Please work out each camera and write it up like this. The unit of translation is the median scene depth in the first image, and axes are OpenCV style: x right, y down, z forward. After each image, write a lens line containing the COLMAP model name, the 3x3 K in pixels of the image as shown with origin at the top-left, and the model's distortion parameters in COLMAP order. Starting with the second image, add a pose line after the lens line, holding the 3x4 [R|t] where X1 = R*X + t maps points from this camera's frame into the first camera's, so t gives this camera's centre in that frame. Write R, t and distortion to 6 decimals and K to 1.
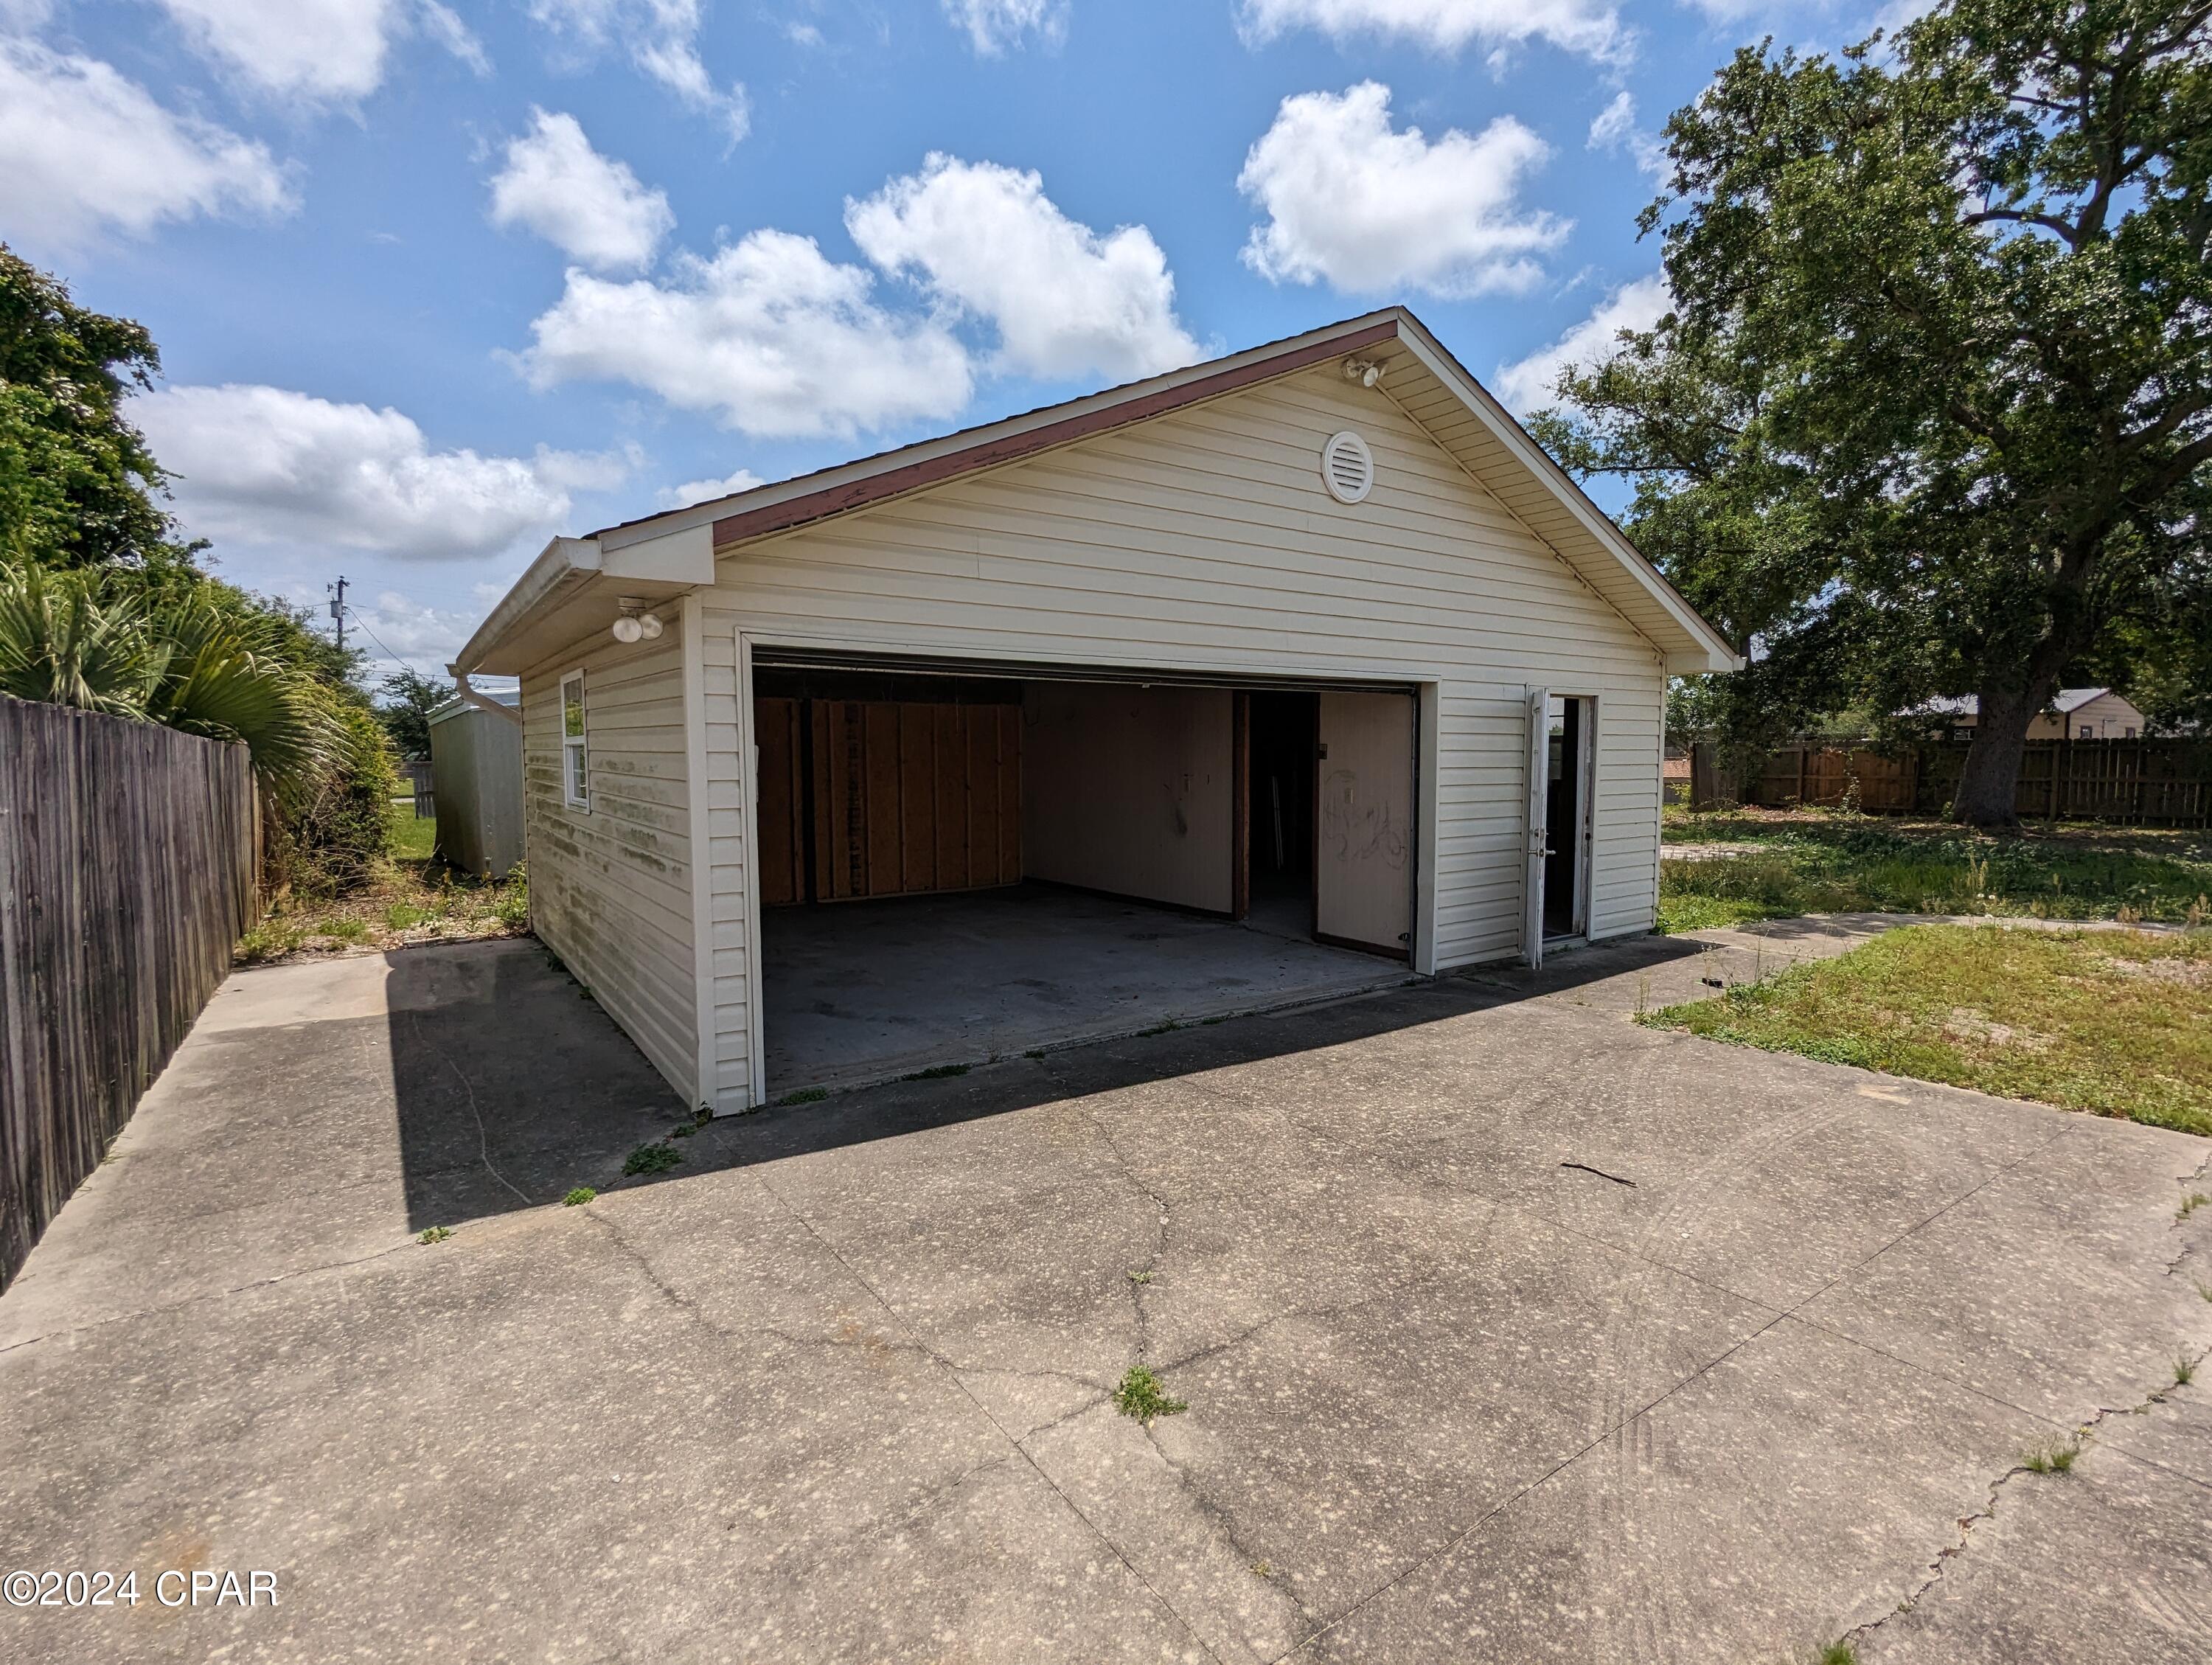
lens RADIAL K [[1044.5, 0, 1106.3], [0, 1044.5, 827.3], [0, 0, 1]] dist [0.000435, 0.000167]
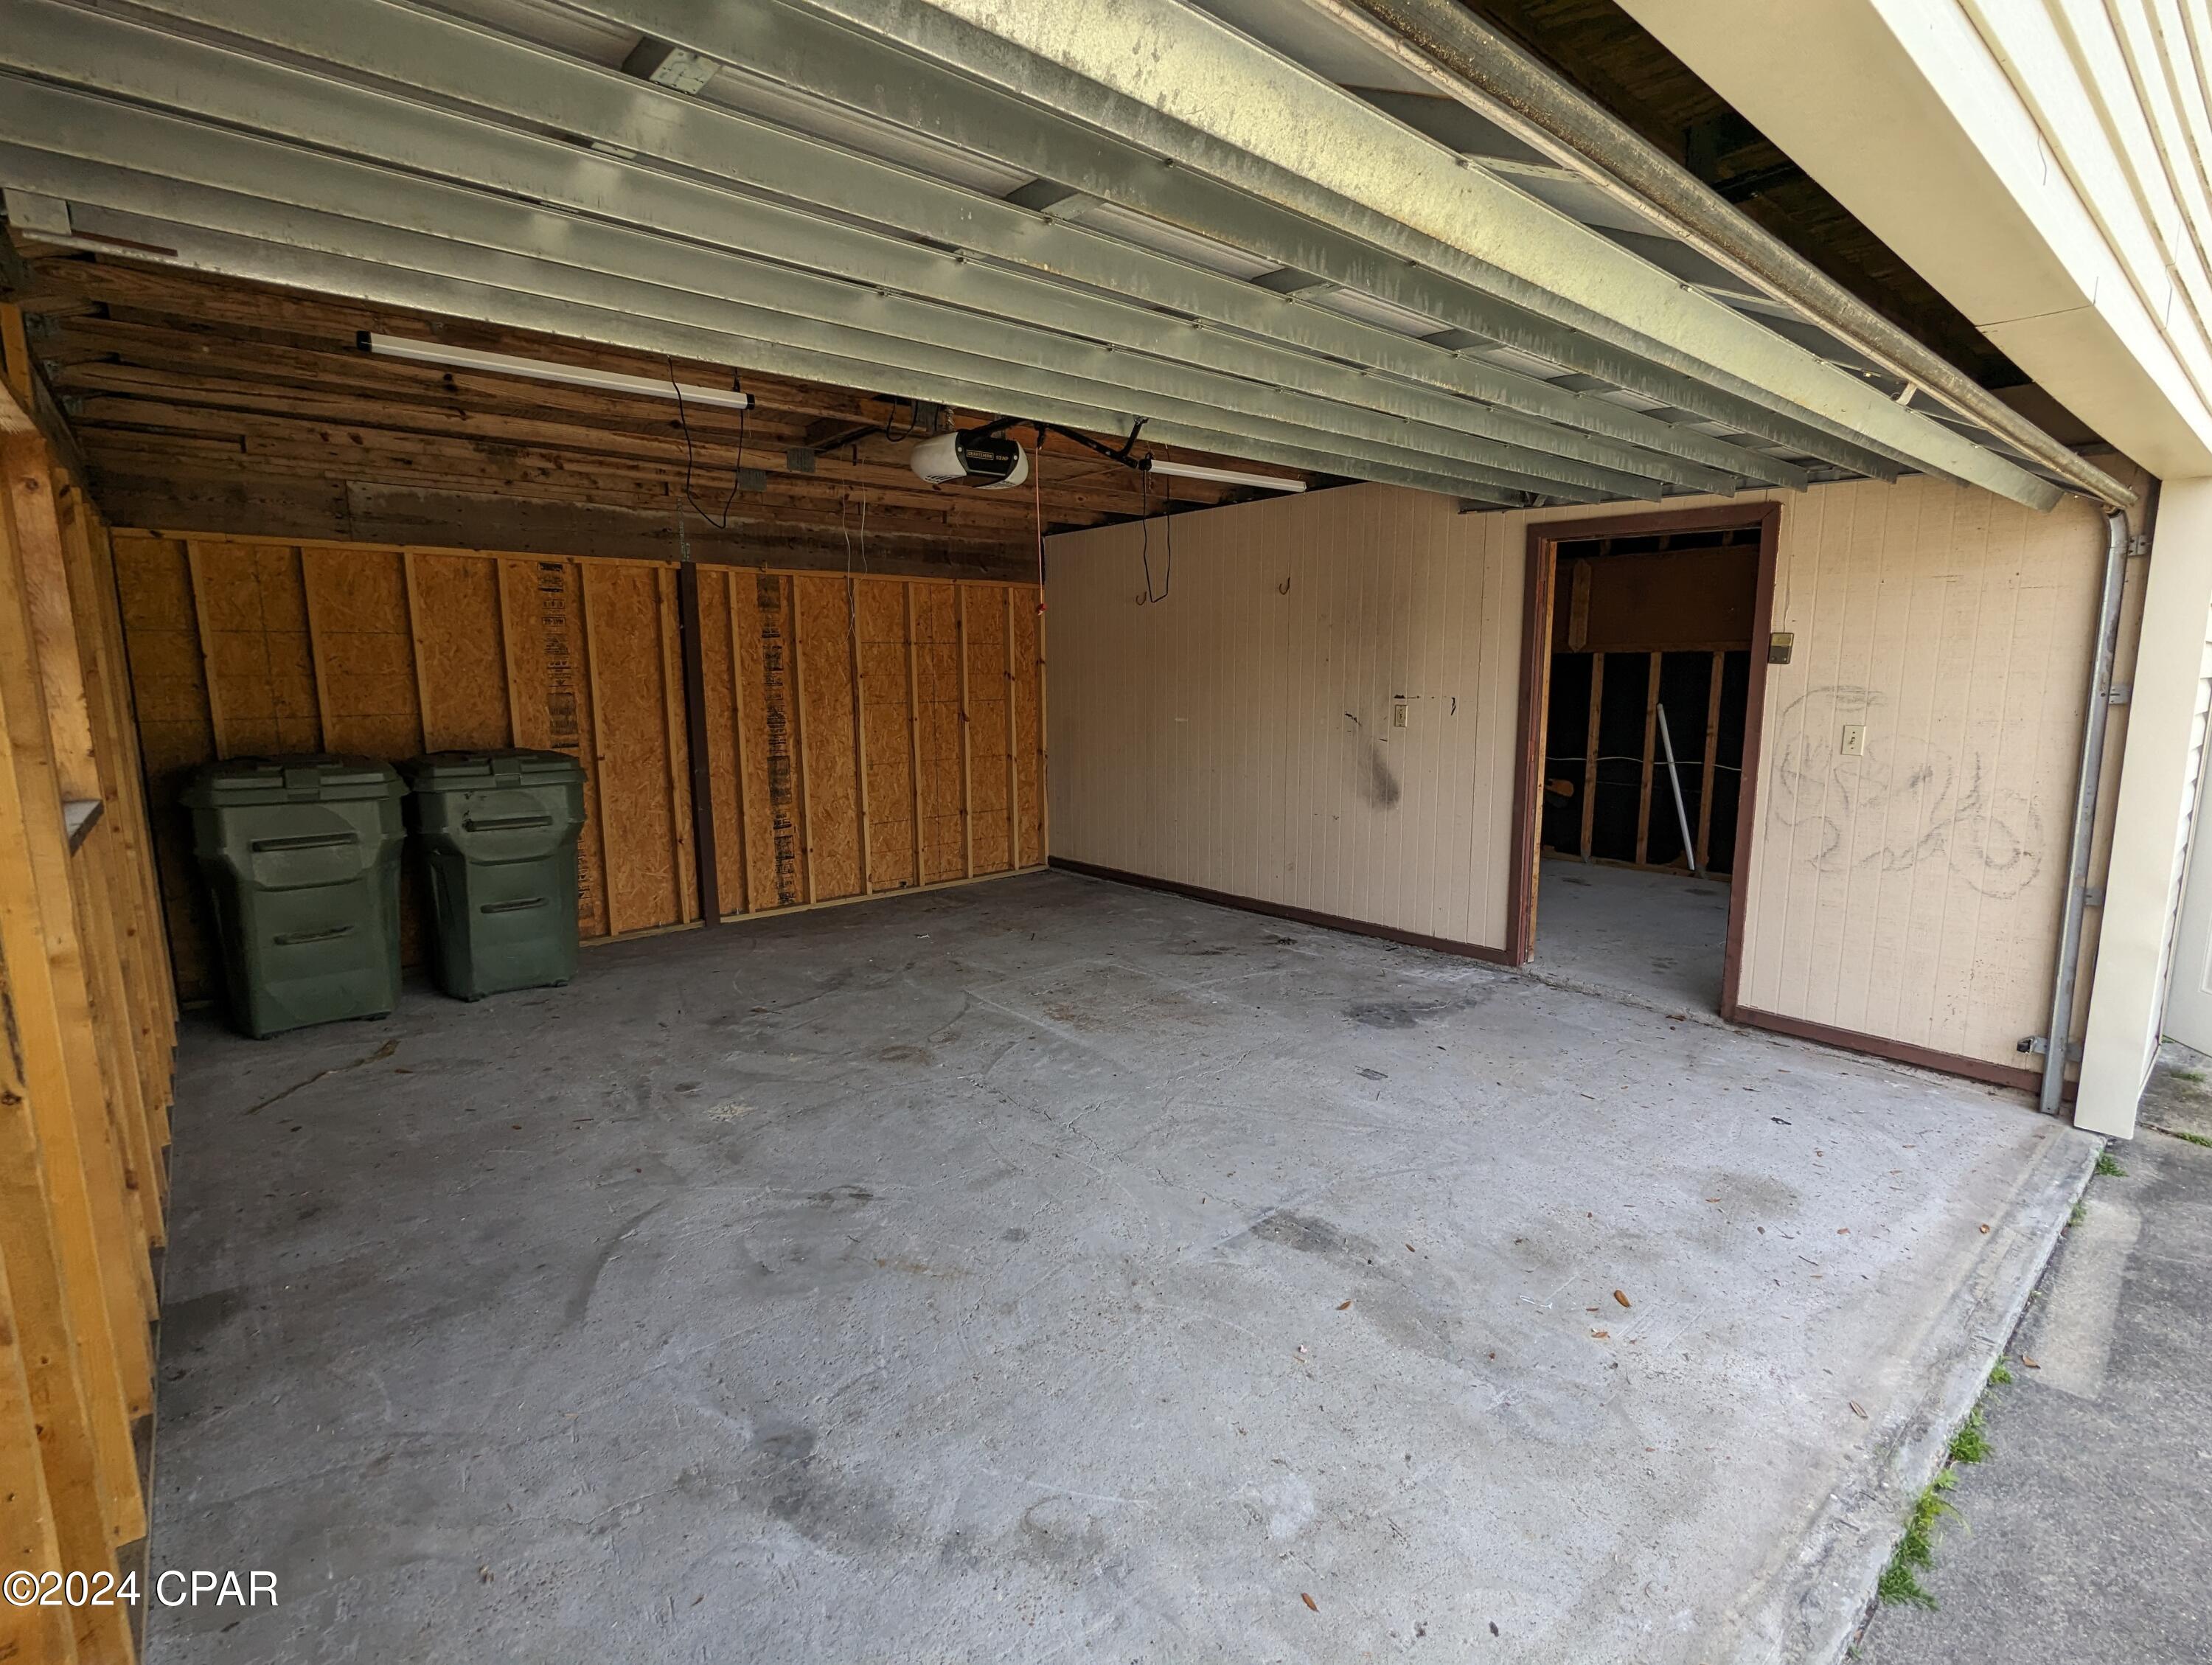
lens RADIAL K [[1044.5, 0, 1106.3], [0, 1044.5, 827.3], [0, 0, 1]] dist [0.000435, 0.000167]
pose [[0.995372, -0.019114, 0.094178, -0.139627], [0.011544, 0.996705, 0.080287, -0.028847], [-0.095402, -0.078829, 0.992313, 0.485794]]
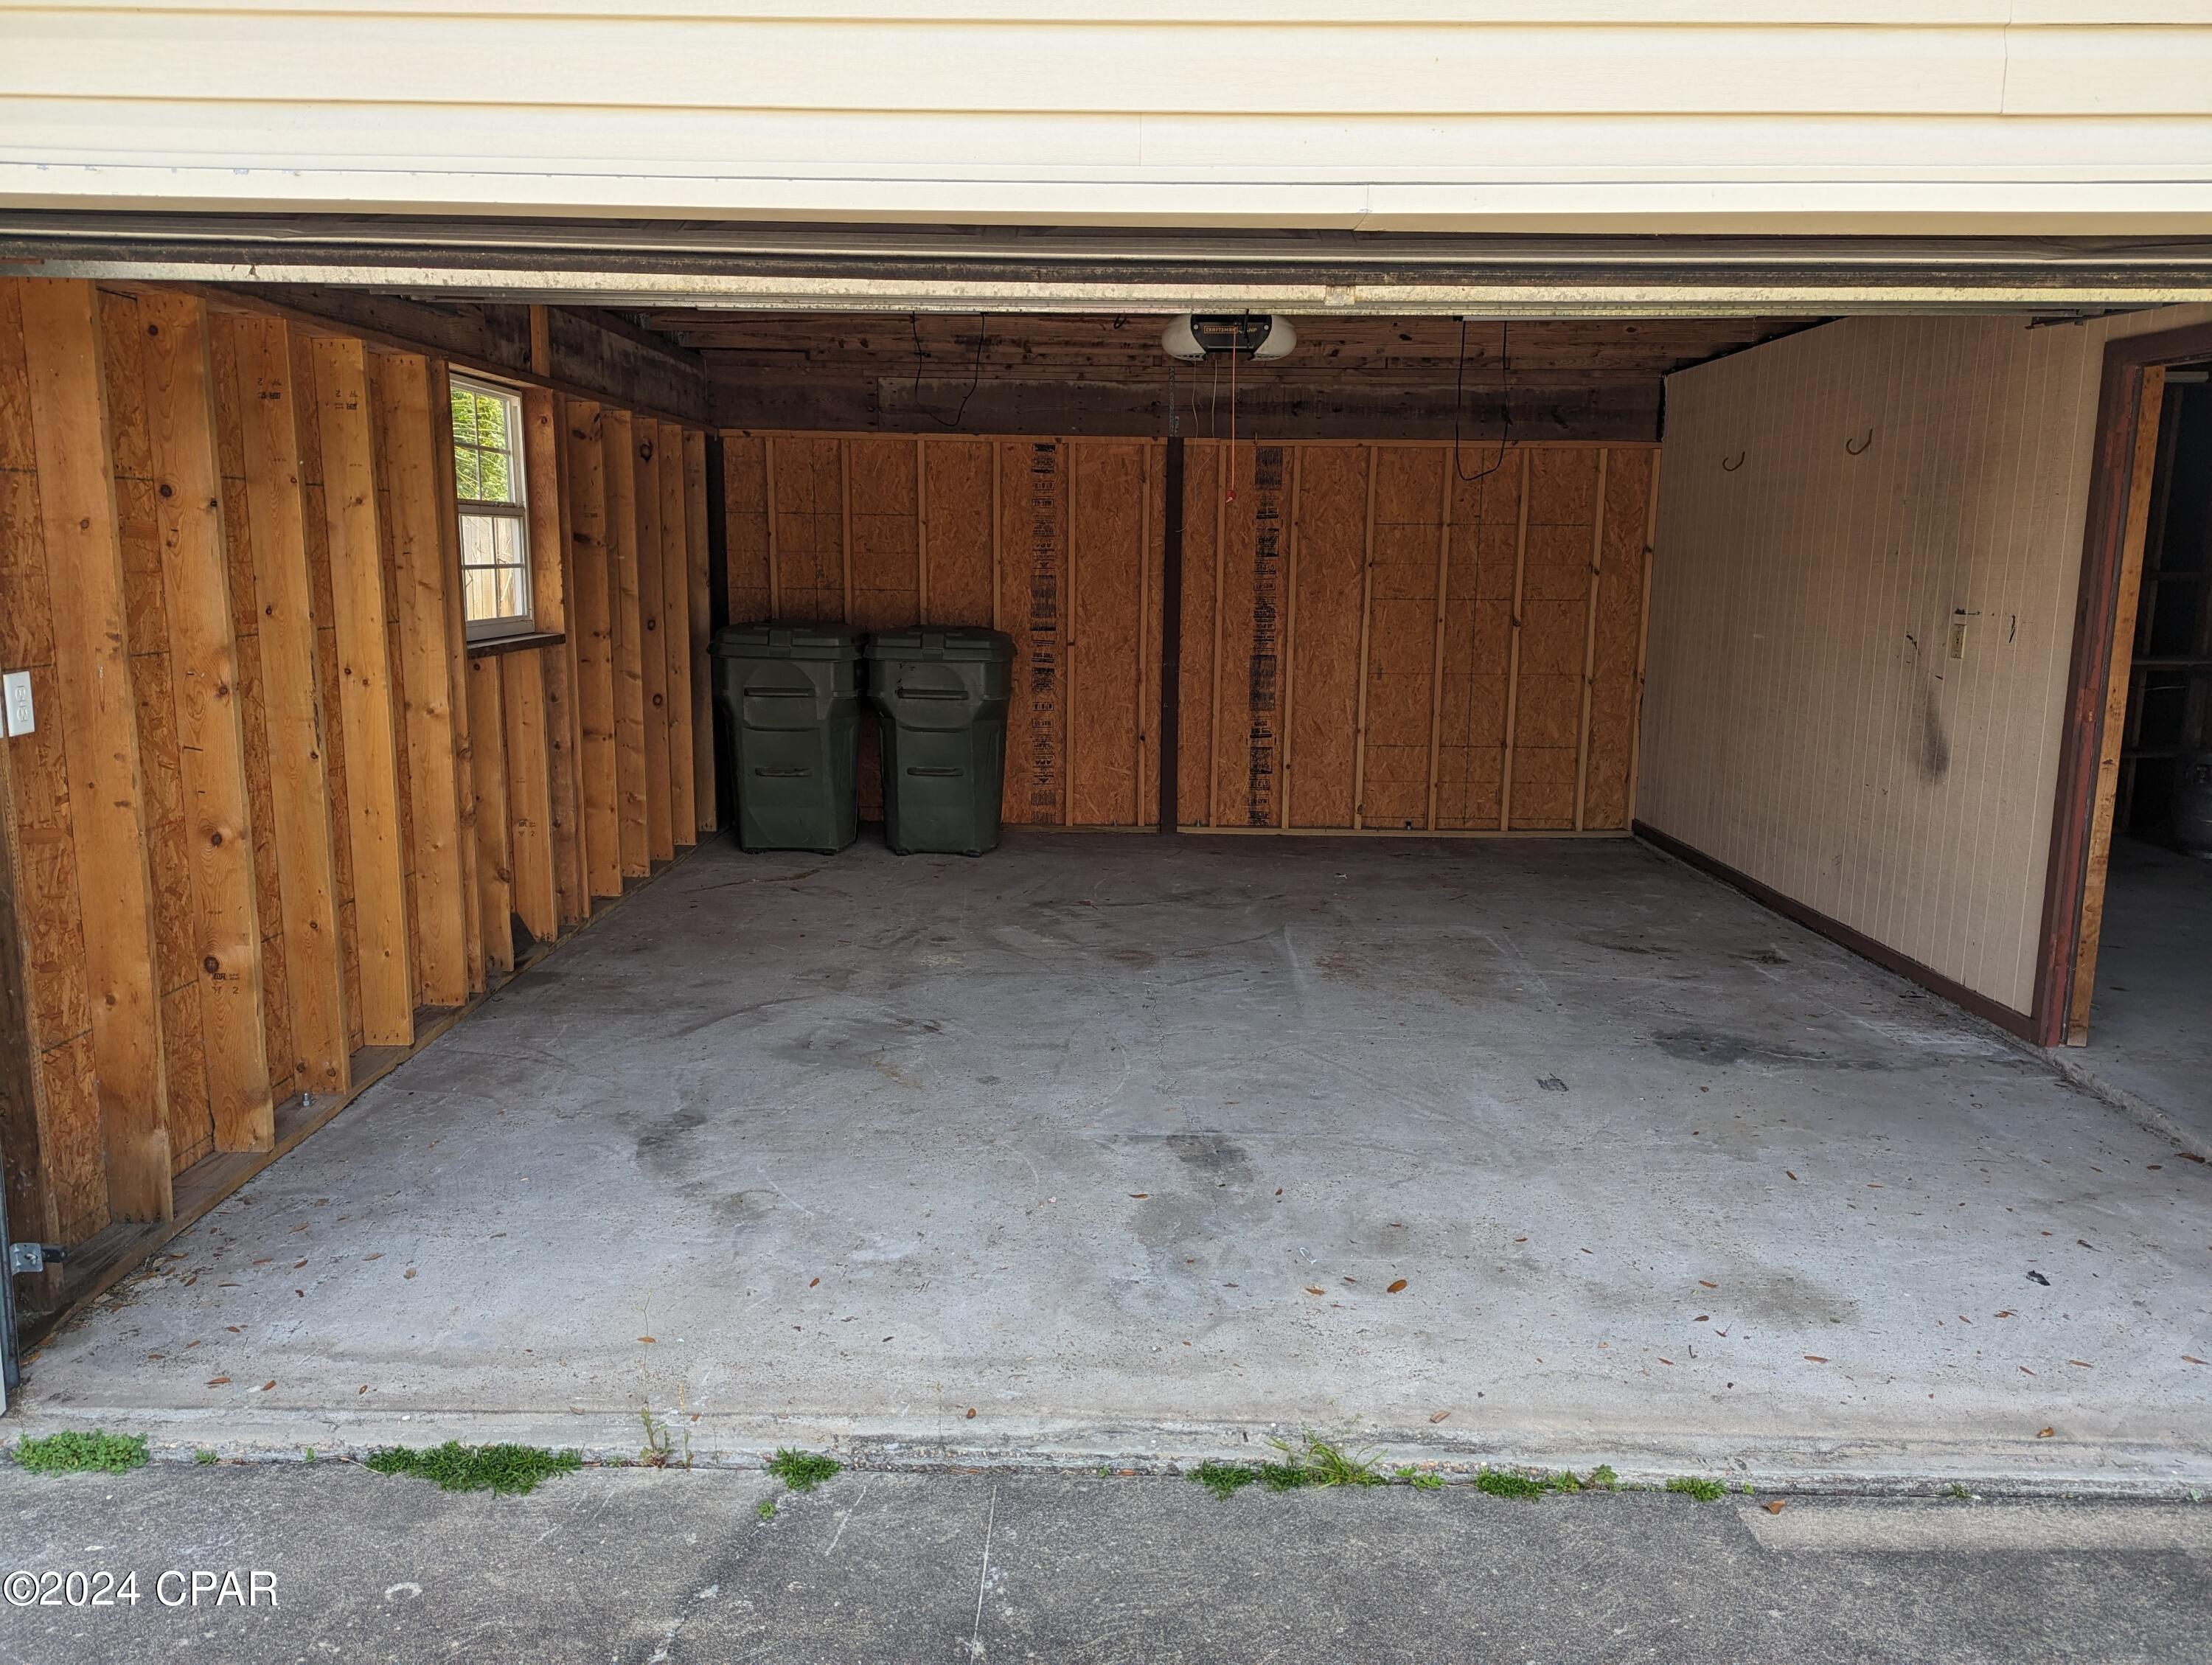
lens RADIAL K [[1542.0, 0, 1110.3], [0, 1542.0, 806.5], [0, 0, 1]] dist [0.076531, -0.076031]
pose [[0.815302, 0.106783, -0.569105, 0.161757], [-0.054951, 0.992681, 0.107538, -0.026866], [0.576423, -0.056403, 0.815203, 0.409170]]
